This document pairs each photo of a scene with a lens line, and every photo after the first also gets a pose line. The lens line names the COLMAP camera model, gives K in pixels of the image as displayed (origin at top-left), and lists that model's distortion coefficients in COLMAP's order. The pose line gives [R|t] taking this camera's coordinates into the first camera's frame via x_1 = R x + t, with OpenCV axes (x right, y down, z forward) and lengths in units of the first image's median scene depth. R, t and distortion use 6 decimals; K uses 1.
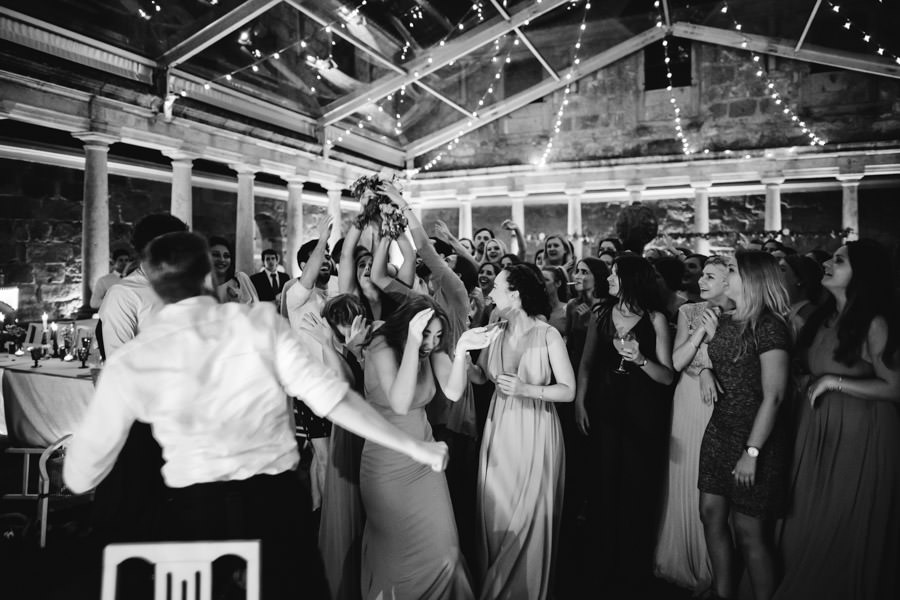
lens RADIAL K [[652.2, 0, 443.8], [0, 652.2, 265.8], [0, 0, 1]] dist [-0.019860, 0.015238]
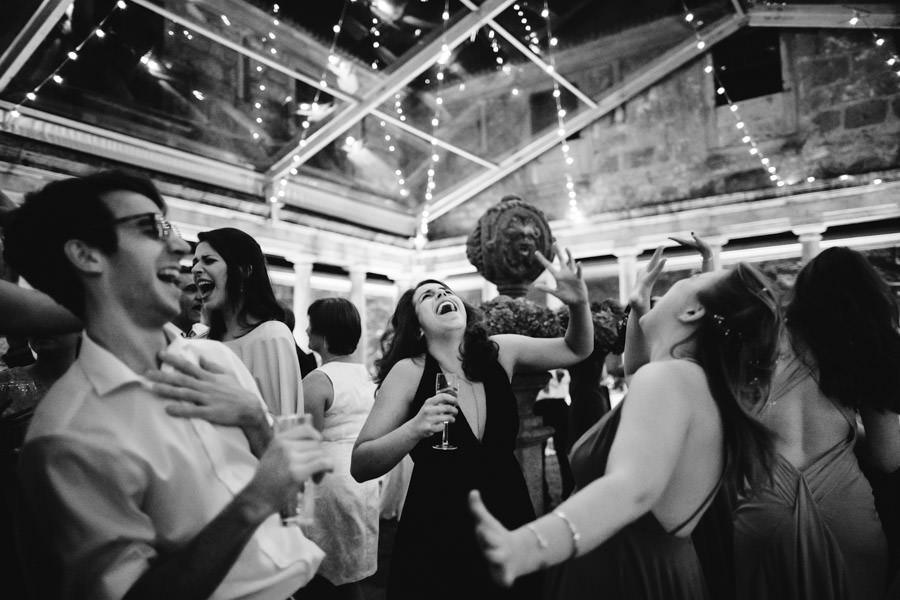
lens RADIAL K [[652.2, 0, 452.0], [0, 652.2, 302.2], [0, 0, 1]] dist [-0.019860, 0.015238]
pose [[0.976253, -0.038966, -0.213100, 0.172311], [0.018148, 0.994943, -0.098788, 0.012610], [0.215871, 0.092575, 0.972023, 0.261866]]
